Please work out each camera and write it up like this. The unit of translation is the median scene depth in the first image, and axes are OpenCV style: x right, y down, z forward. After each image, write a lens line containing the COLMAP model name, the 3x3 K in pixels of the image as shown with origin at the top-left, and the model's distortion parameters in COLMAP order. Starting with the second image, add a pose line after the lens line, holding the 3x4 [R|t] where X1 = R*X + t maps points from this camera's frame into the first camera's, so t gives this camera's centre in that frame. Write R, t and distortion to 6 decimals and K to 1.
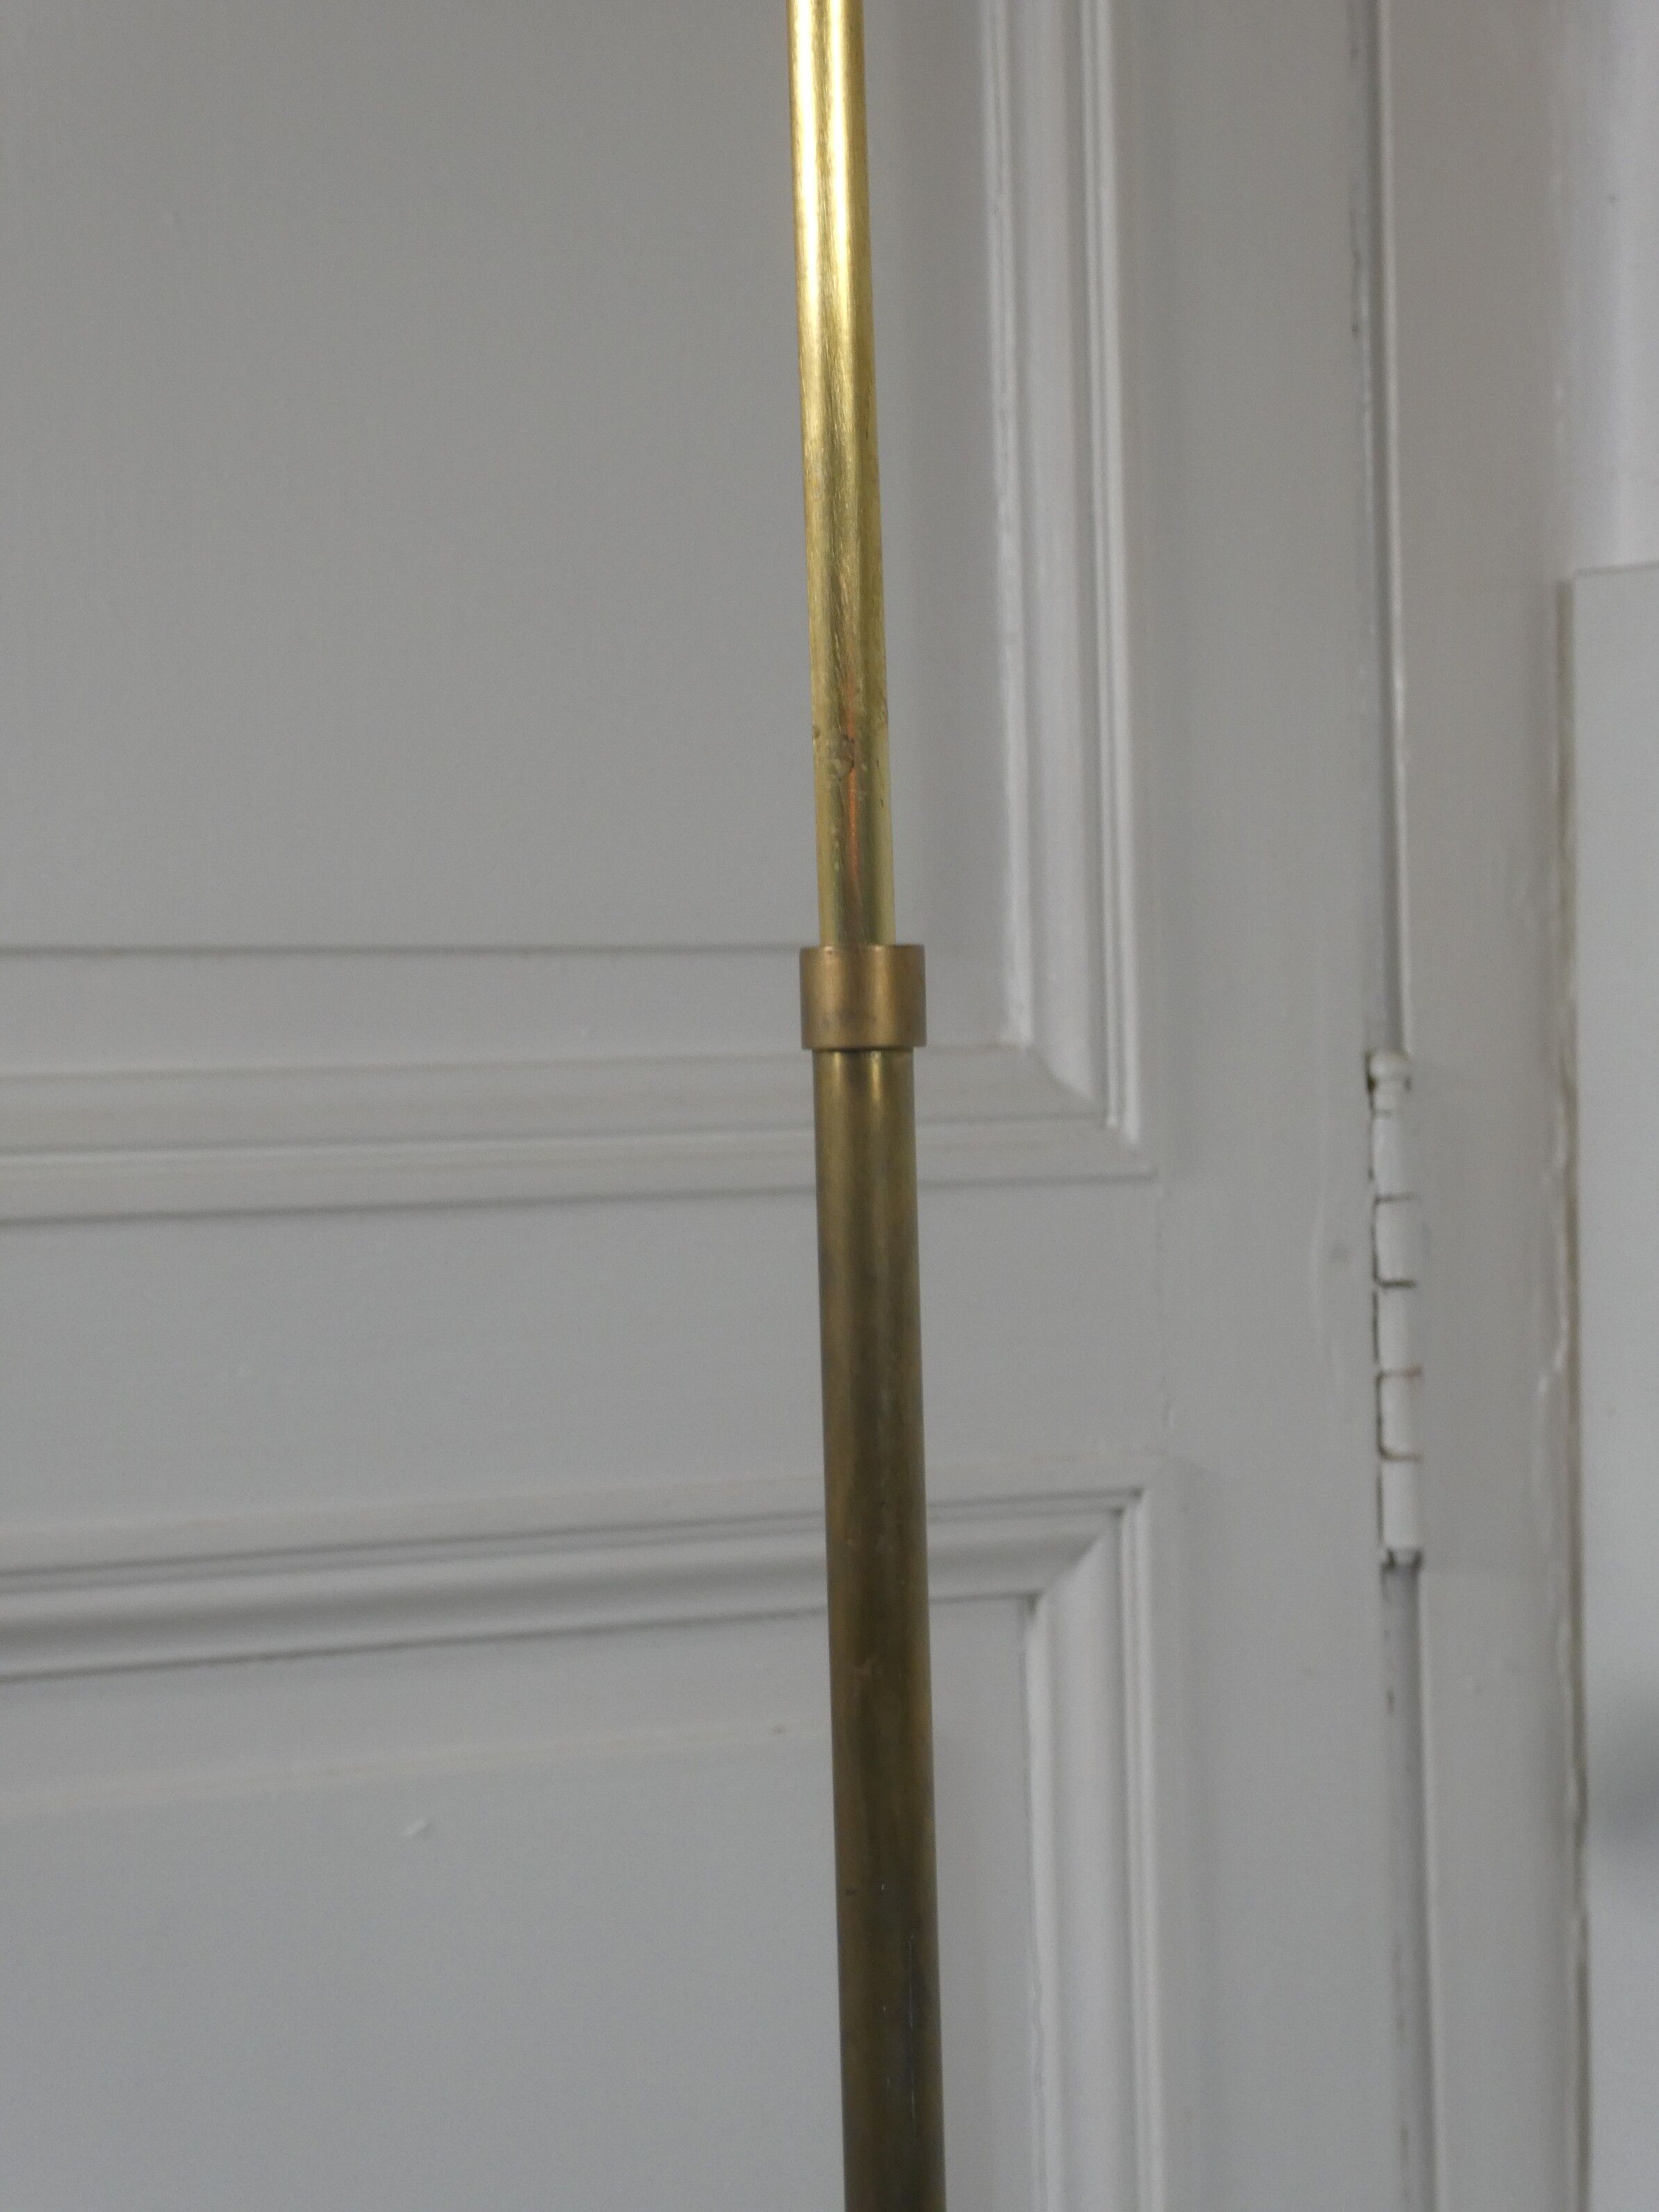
lens RADIAL K [[6656.4, 0, 829.5], [0, 6656.4, 1106.0], [0, 0, 1]] dist [0.130588, 0.945209]
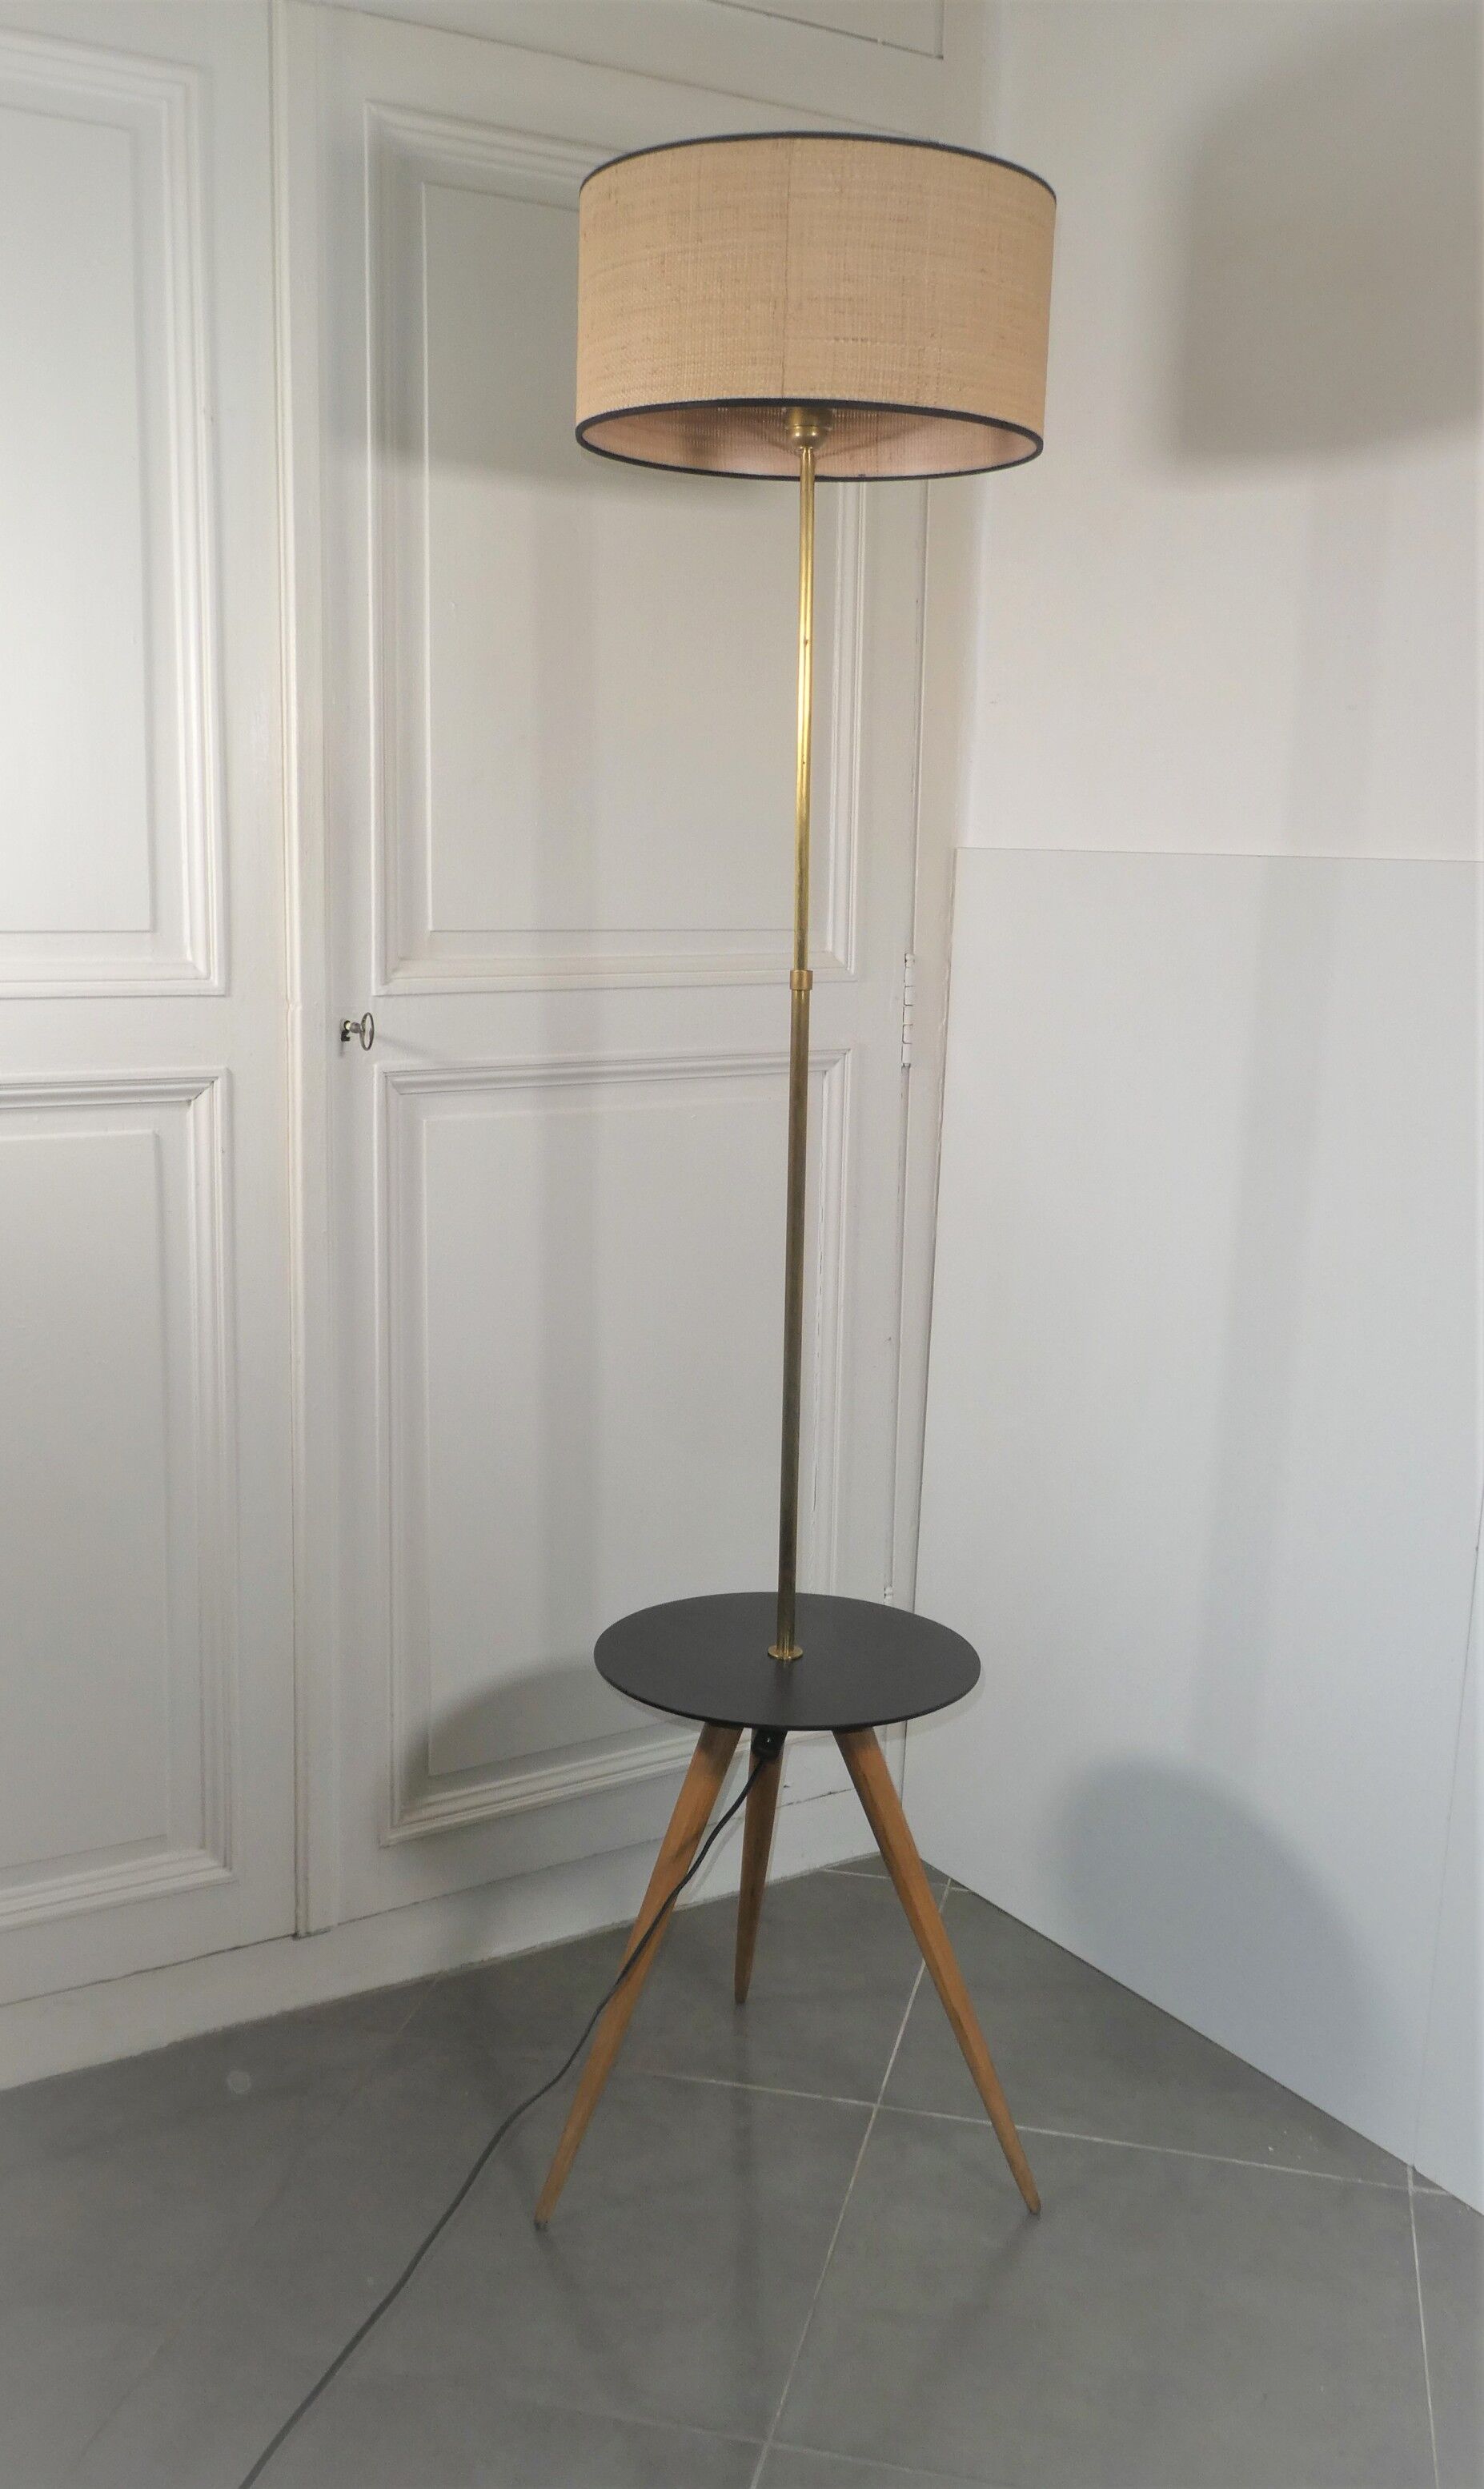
lens RADIAL K [[2203.7, 0, 788.4], [0, 2203.7, 1212.6], [0, 0, 1]] dist [-0.005160, -0.002029]
pose [[0.998670, 0.047045, 0.021107, -0.023022], [-0.050012, 0.983389, 0.174483, -0.095585], [-0.012547, -0.175307, 0.984434, -0.524405]]
